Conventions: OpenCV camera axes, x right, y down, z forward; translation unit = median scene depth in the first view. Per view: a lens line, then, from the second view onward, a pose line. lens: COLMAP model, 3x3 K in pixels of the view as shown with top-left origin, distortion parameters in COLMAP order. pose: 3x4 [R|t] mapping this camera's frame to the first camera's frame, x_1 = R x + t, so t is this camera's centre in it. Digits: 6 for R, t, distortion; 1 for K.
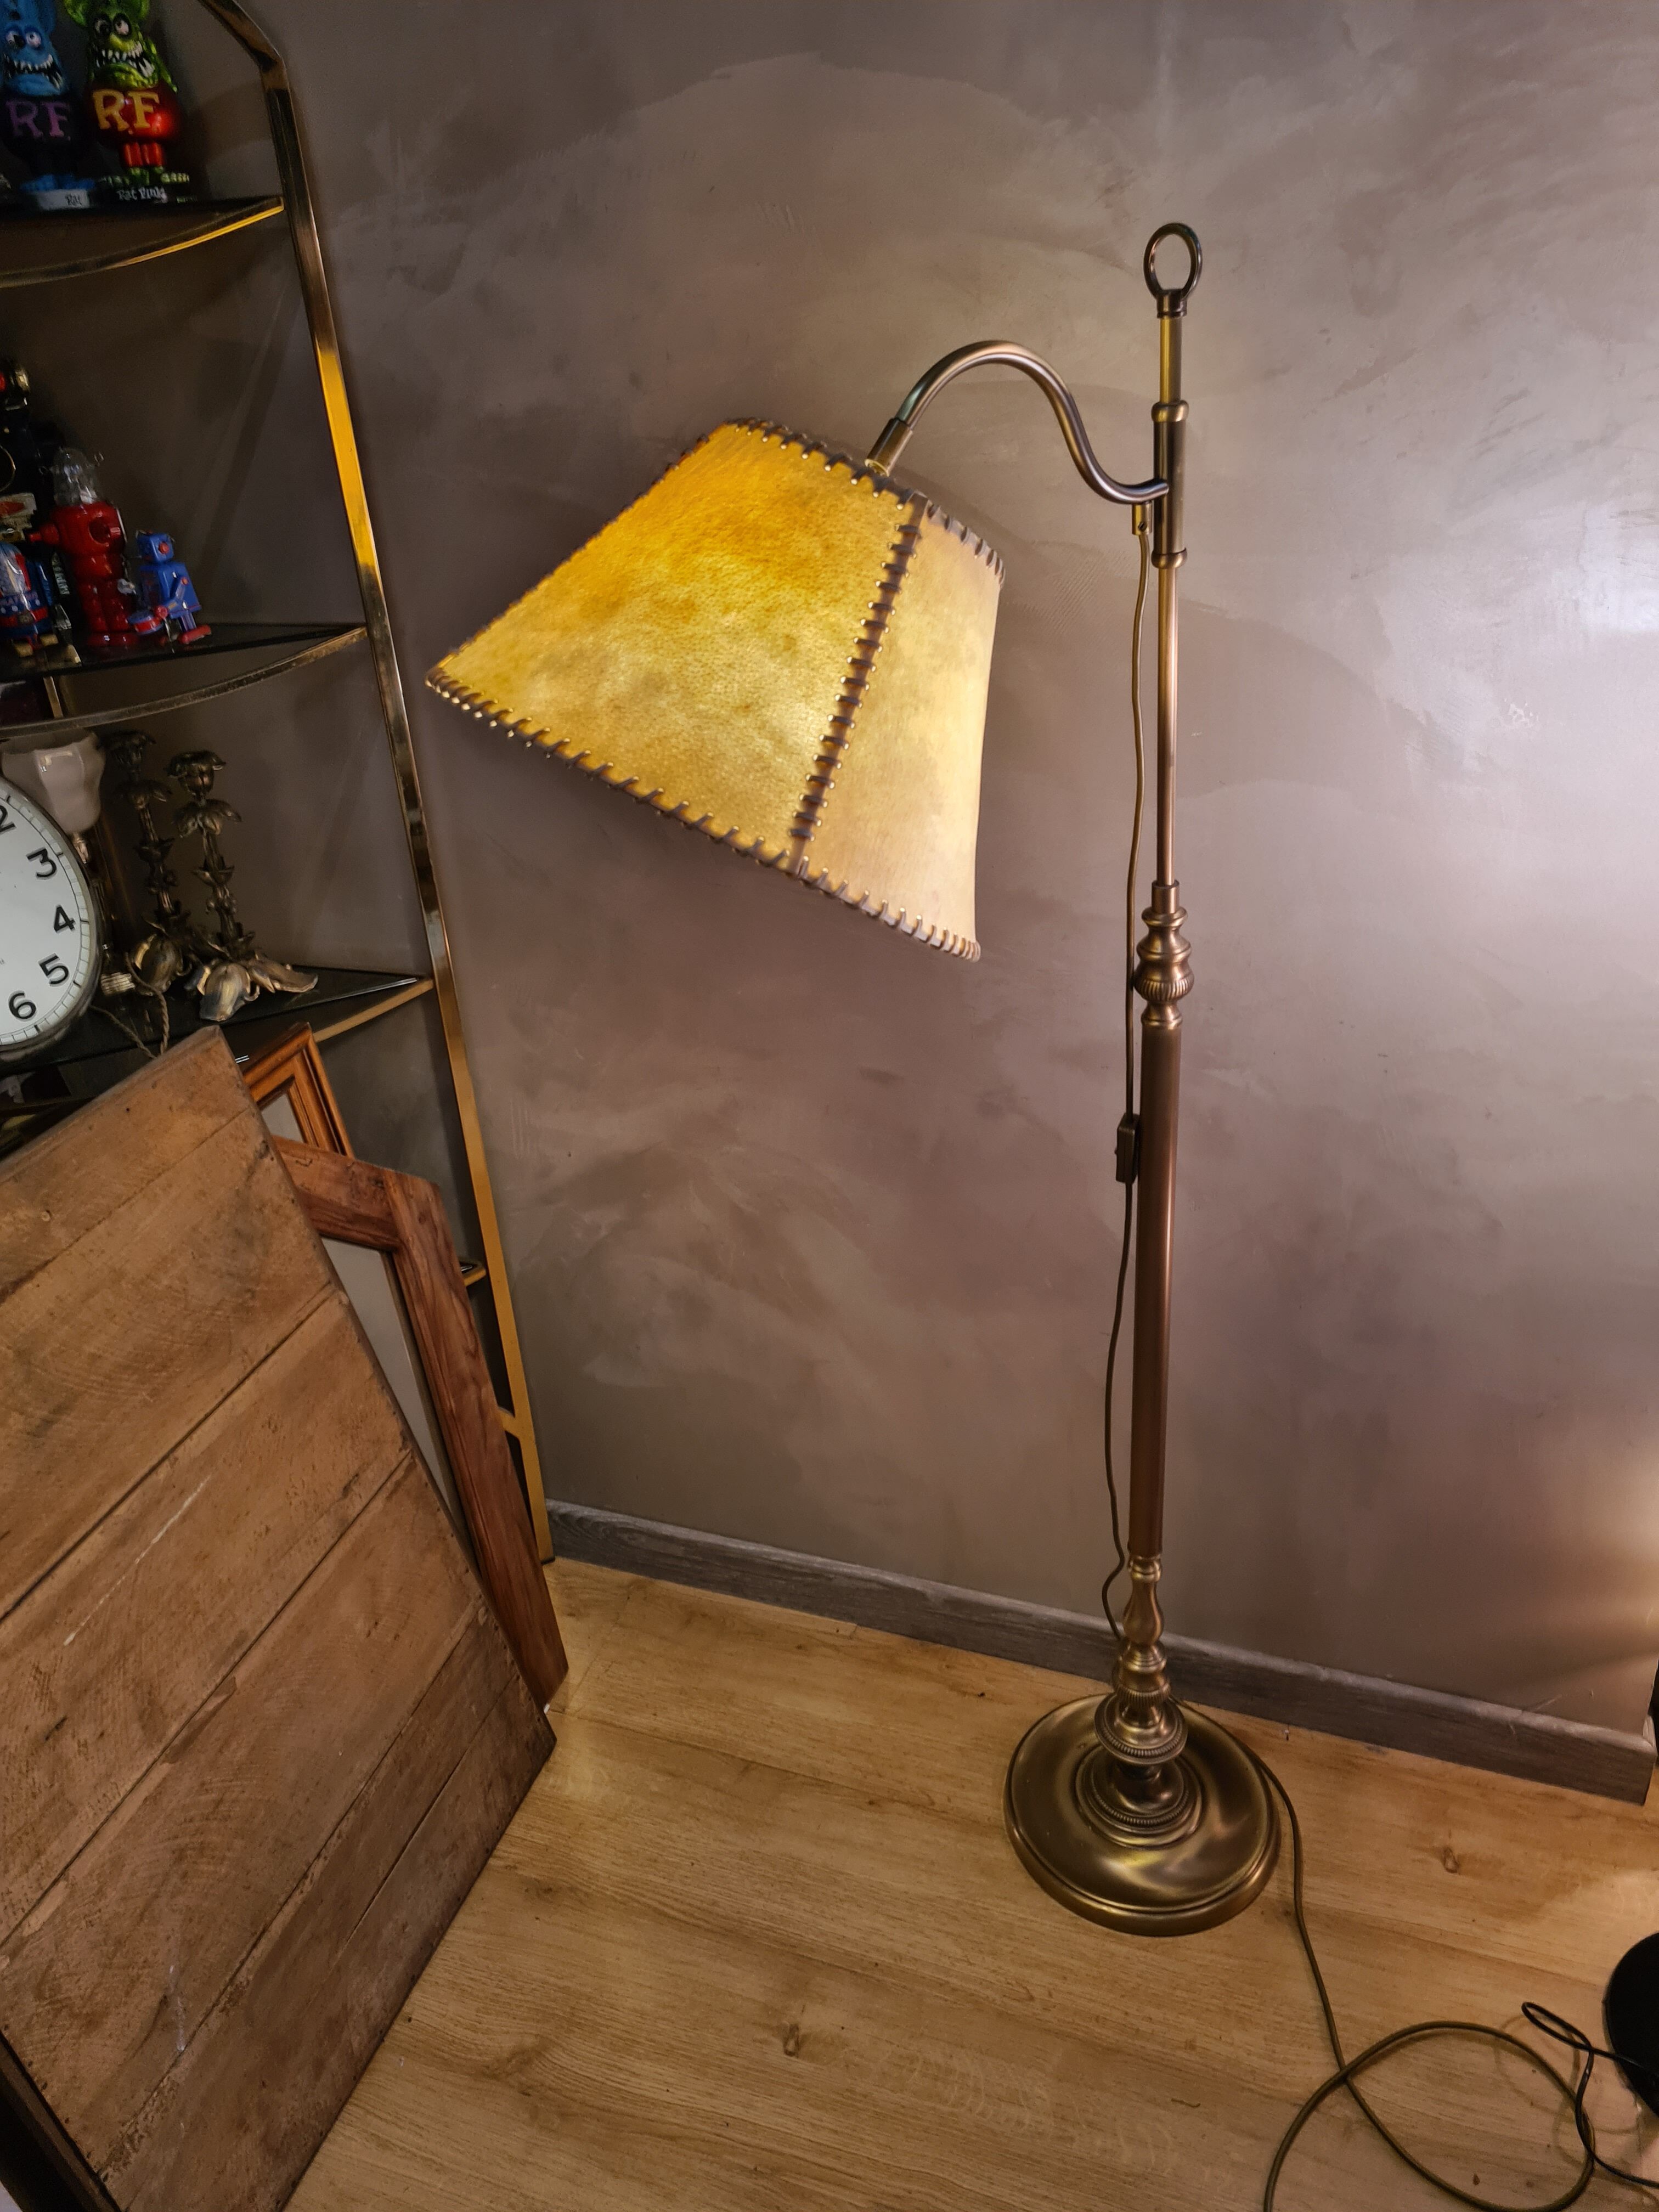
lens RADIAL K [[1684.9, 0, 829.5], [0, 1684.9, 1106.0], [0, 0, 1]] dist [0.061212, -0.012192]
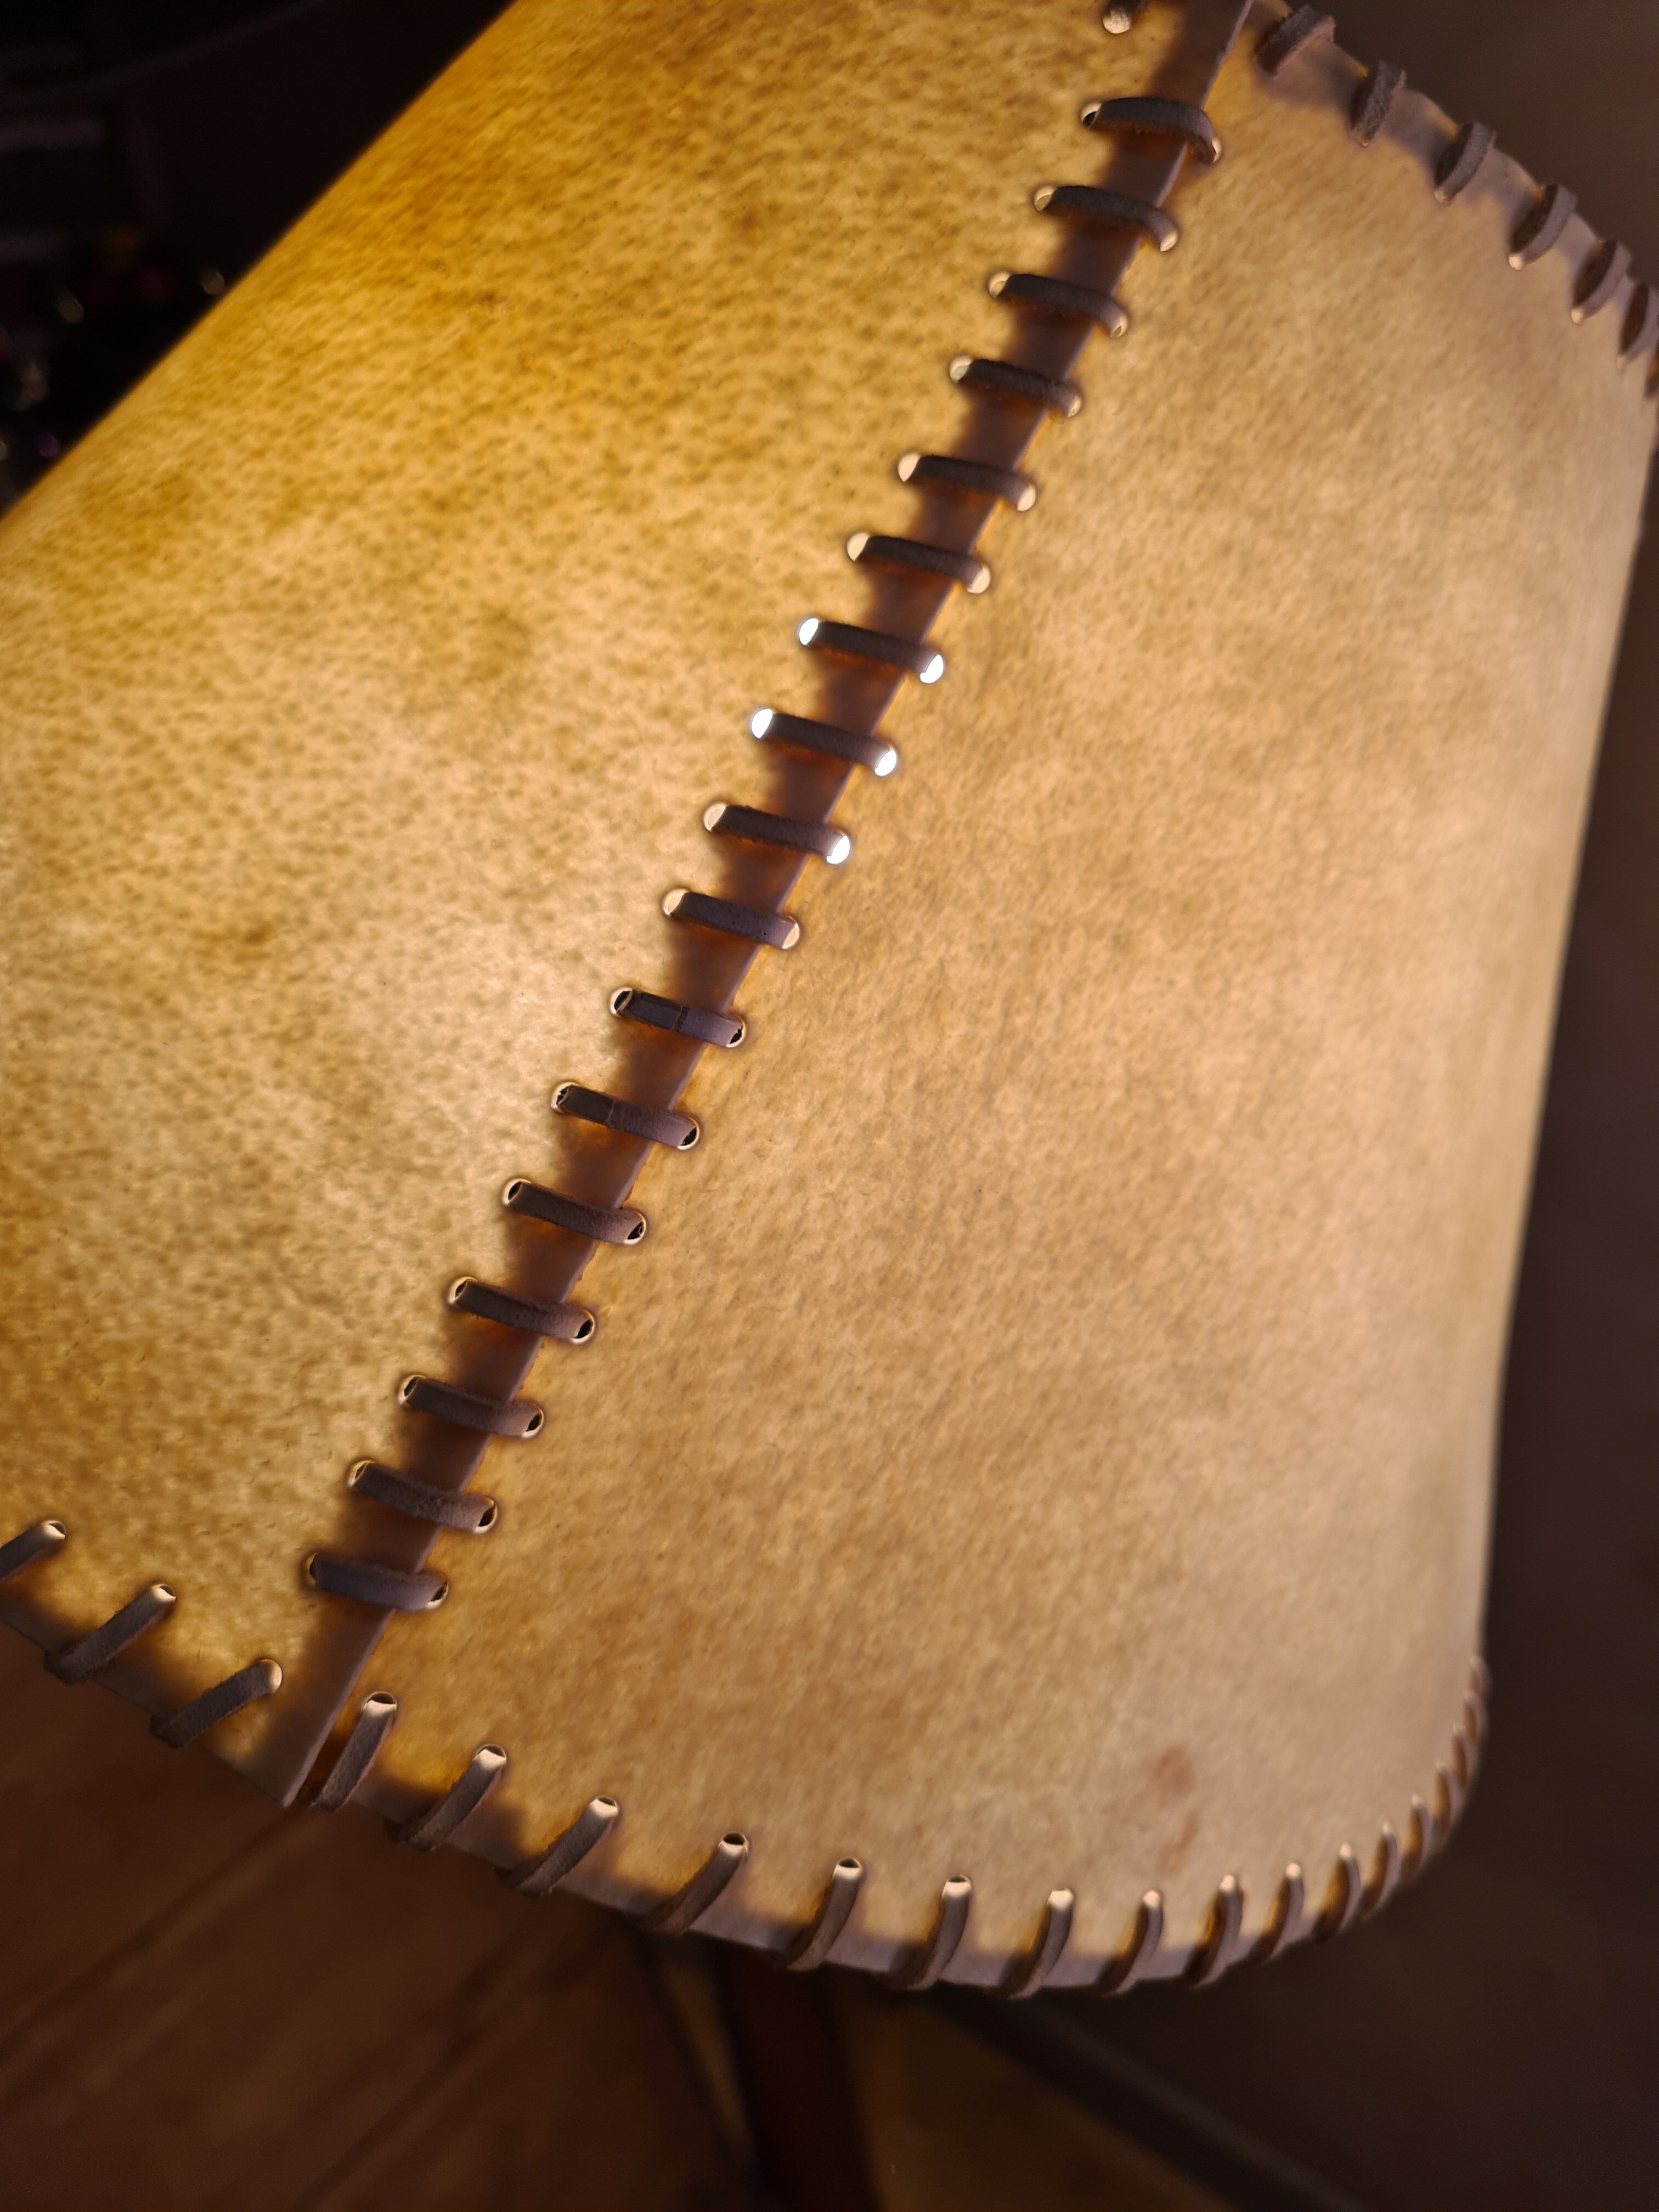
lens RADIAL K [[1783.5, 0, 829.6], [0, 1783.5, 1071.1], [0, 0, 1]] dist [-0.024913, -0.006811]
pose [[0.919774, 0.084602, -0.383222, 0.102172], [-0.094470, 0.995503, -0.006965, -0.208508], [0.380909, 0.042609, 0.923630, 0.759441]]
